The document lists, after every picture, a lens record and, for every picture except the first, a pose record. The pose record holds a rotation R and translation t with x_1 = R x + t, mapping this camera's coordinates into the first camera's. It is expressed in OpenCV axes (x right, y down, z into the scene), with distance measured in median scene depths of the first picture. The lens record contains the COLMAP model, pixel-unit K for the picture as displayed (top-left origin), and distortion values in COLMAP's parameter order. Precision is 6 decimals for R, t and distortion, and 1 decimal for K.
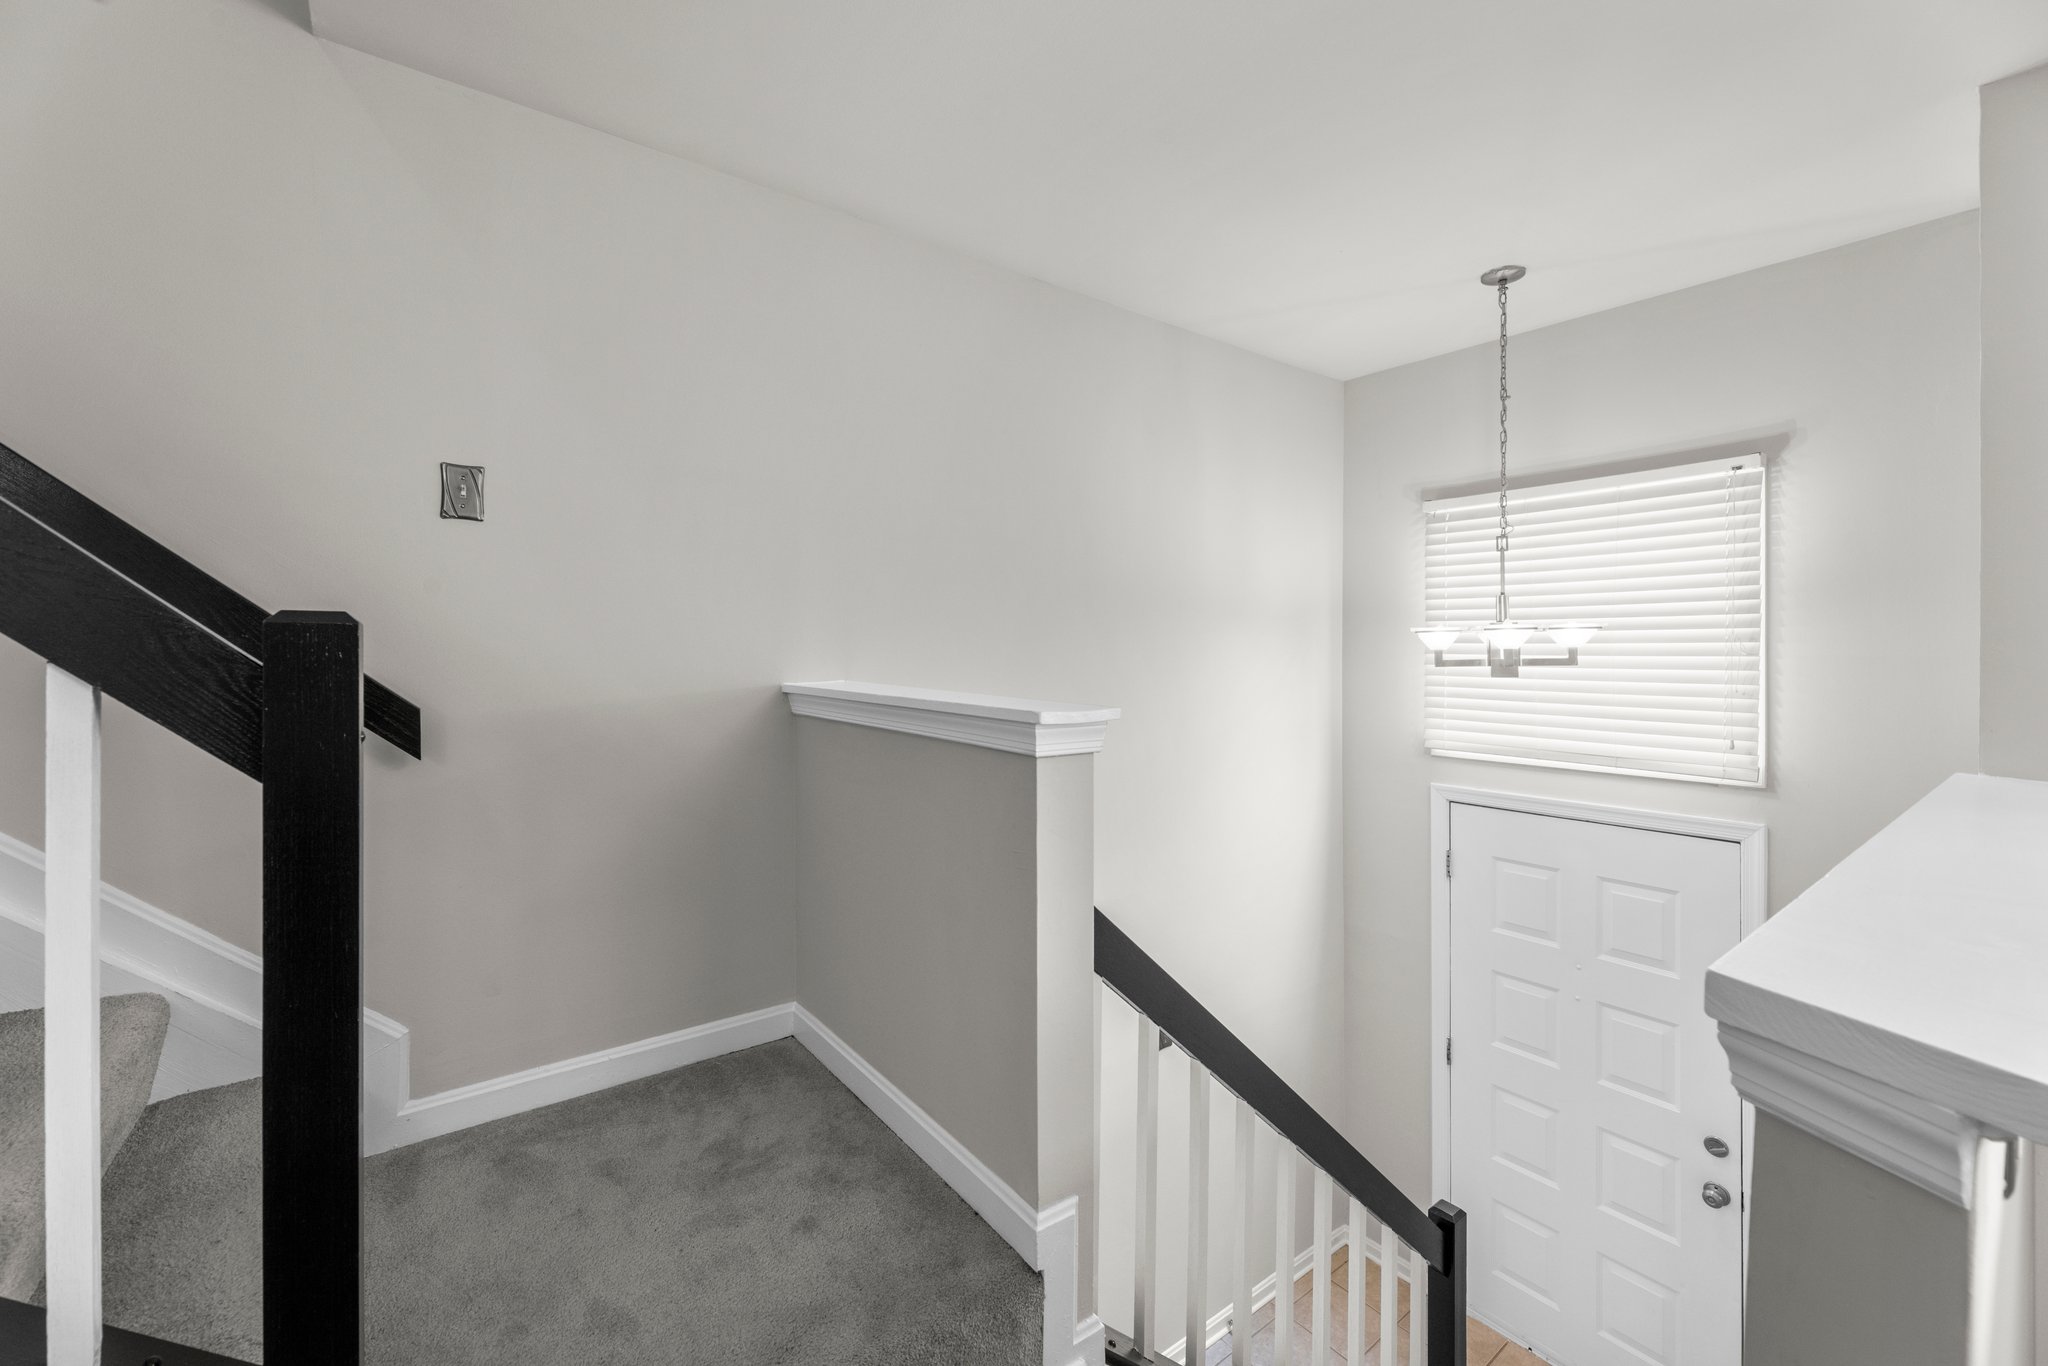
lens RADIAL K [[823.2, 0, 1042.5], [0, 823.2, 648.7], [0, 0, 1]] dist [0.003174, 0.000760]
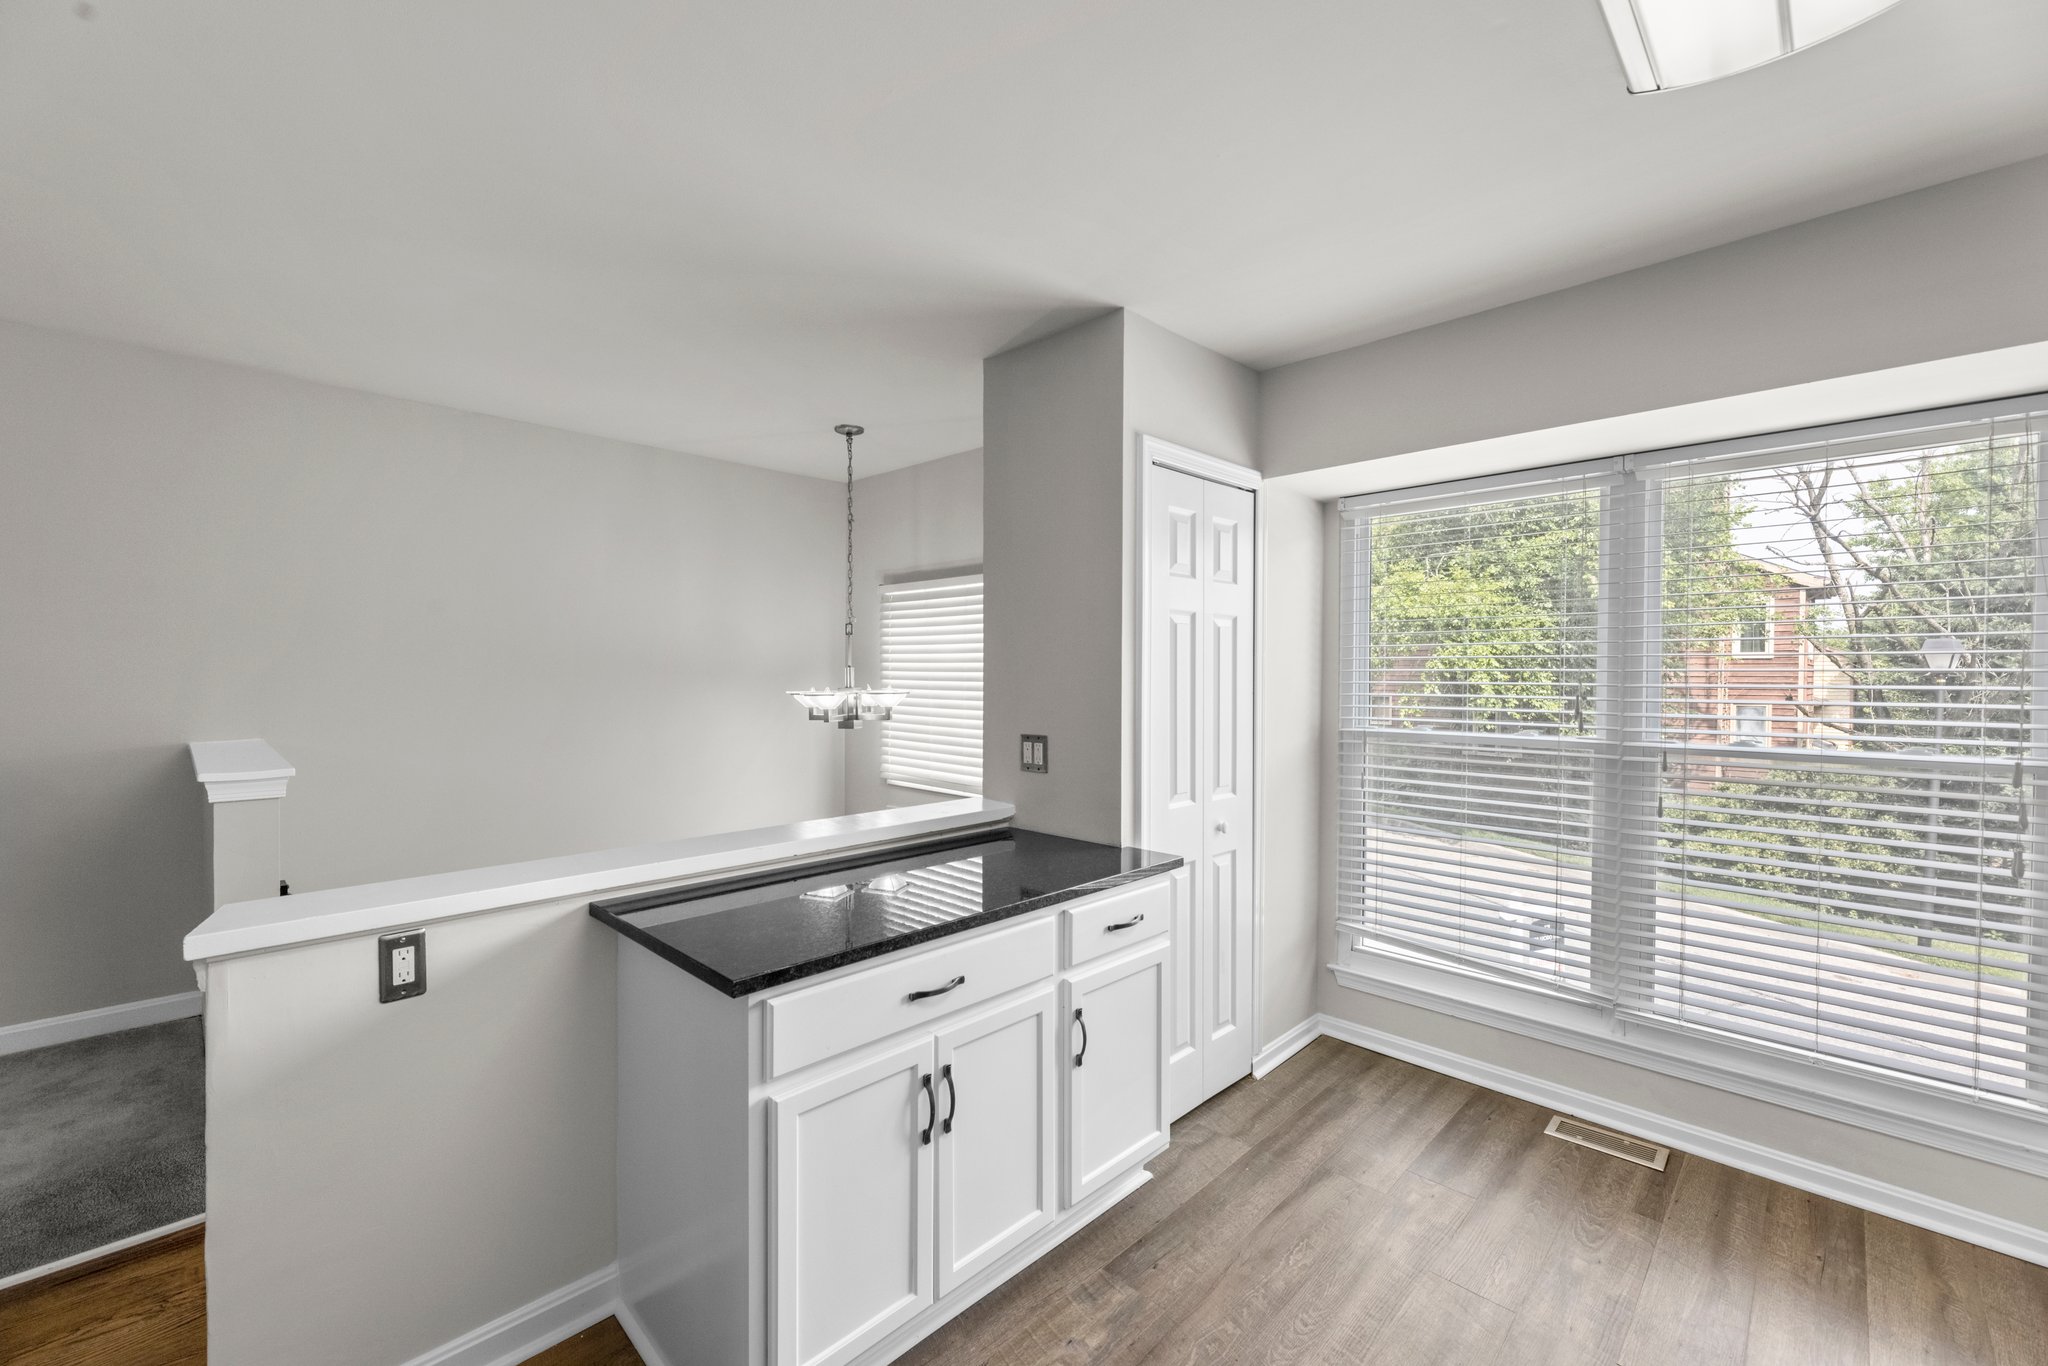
lens RADIAL K [[823.2, 0, 1021.1], [0, 823.2, 682.9], [0, 0, 1]] dist [0.003174, 0.000760]
pose [[0.990342, 0.002451, 0.138626, 0.651313], [-0.004122, 0.999922, 0.011768, -0.057471], [-0.138587, -0.012226, 0.990275, -0.371240]]
